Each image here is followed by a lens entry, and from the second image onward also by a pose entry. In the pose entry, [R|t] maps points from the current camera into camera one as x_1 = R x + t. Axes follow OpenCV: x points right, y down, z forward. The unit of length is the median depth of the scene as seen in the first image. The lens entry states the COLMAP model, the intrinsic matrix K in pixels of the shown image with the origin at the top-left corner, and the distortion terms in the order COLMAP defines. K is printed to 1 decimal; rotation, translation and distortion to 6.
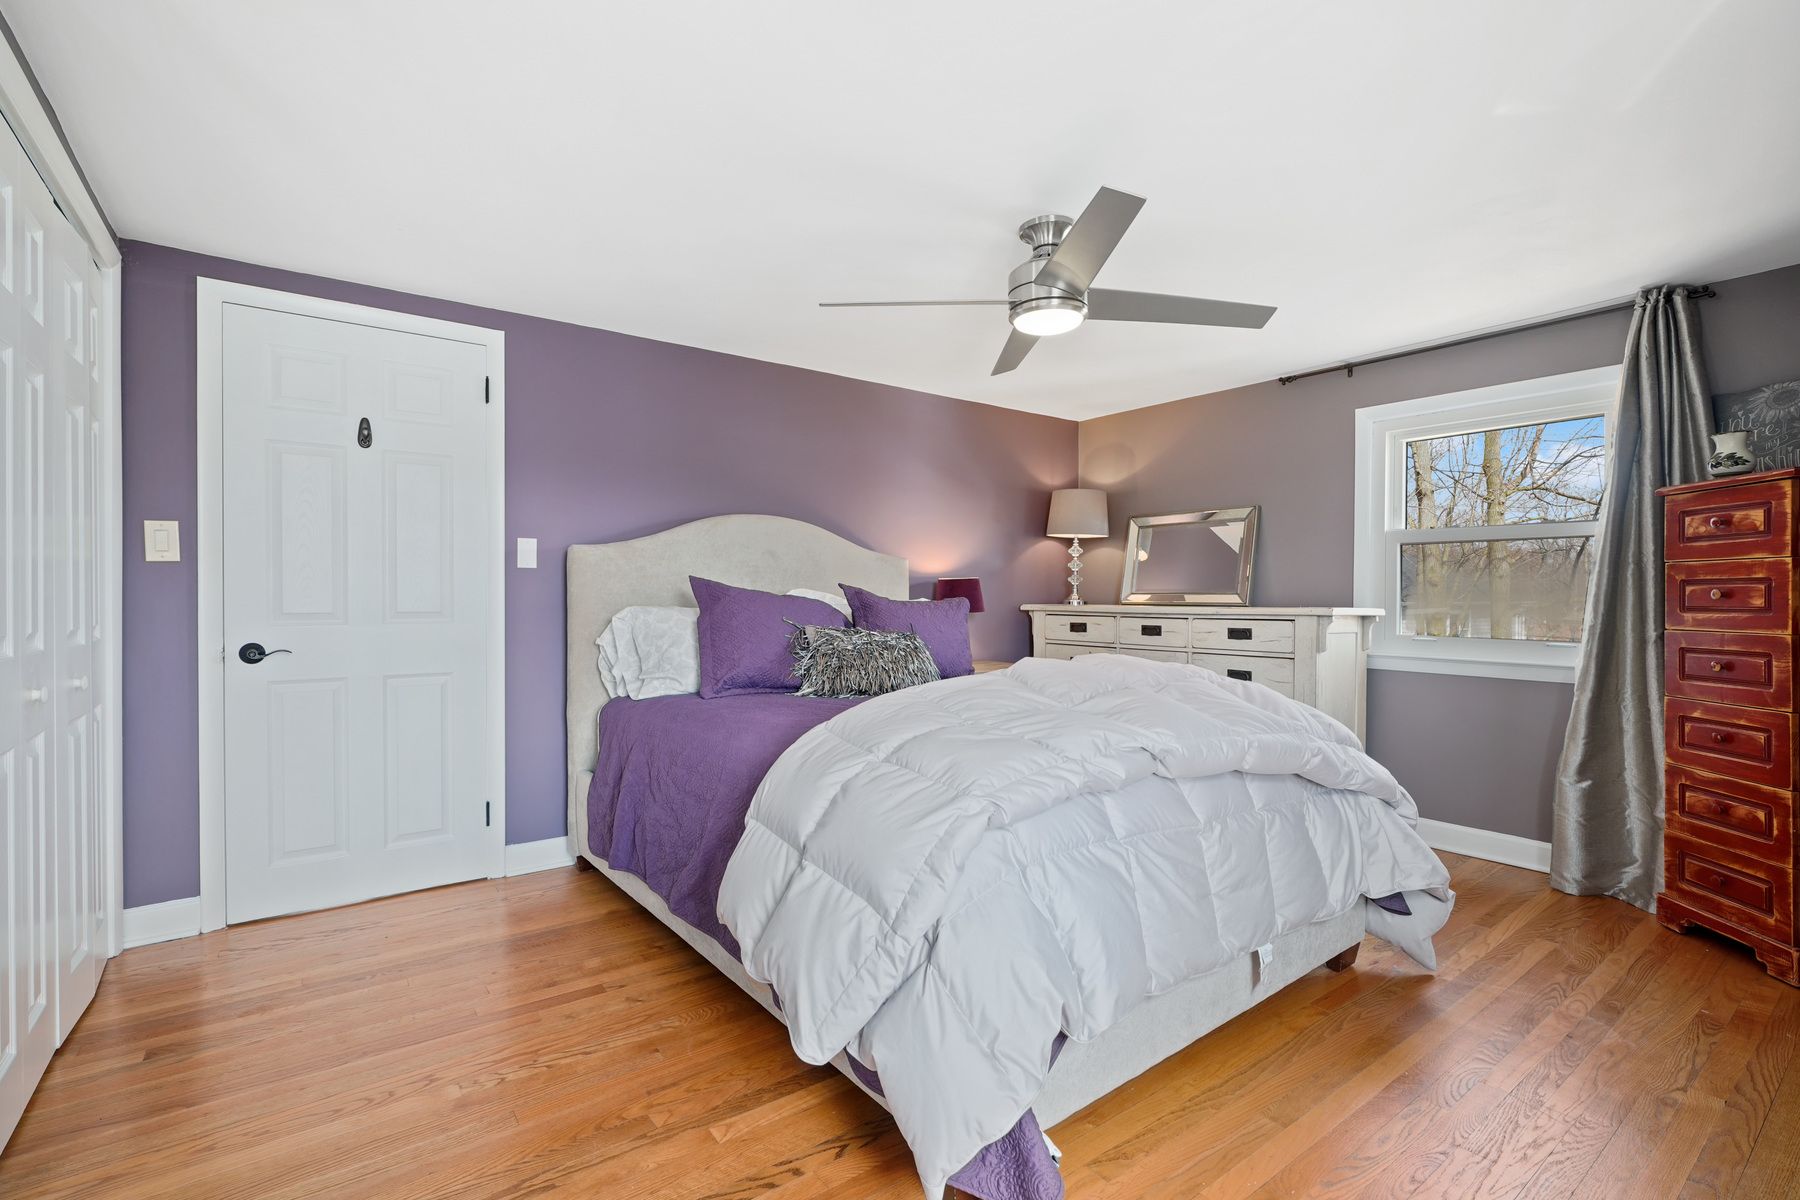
lens RADIAL K [[821.5, 0, 886.4], [0, 821.5, 601.7], [0, 0, 1]] dist [-0.013792, 0.004128]
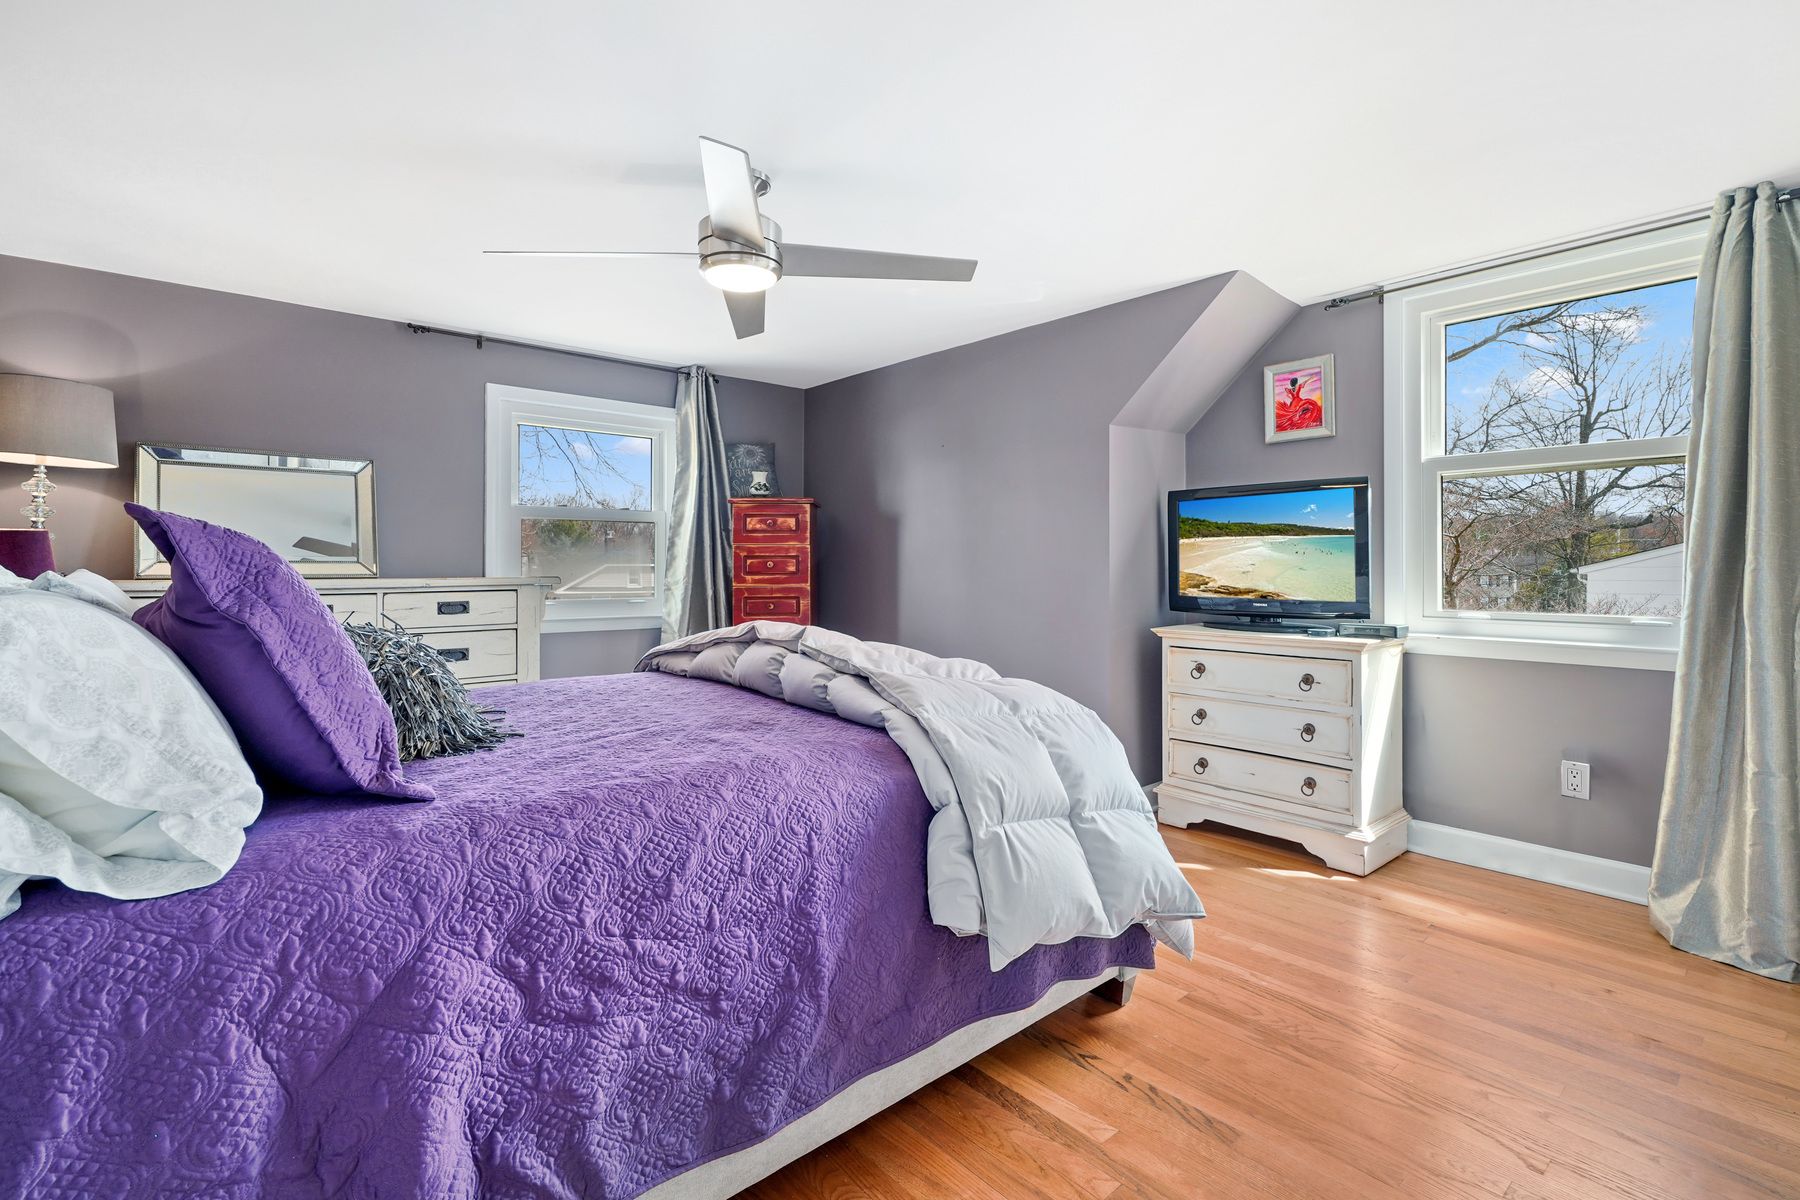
lens RADIAL K [[821.5, 0, 908.6], [0, 821.5, 564.0], [0, 0, 1]] dist [-0.013792, 0.004128]
pose [[-0.089970, 0.002361, 0.995942, -0.730336], [0.007964, 0.999967, -0.001651, -0.005200], [-0.995913, 0.007783, -0.089986, 0.847058]]
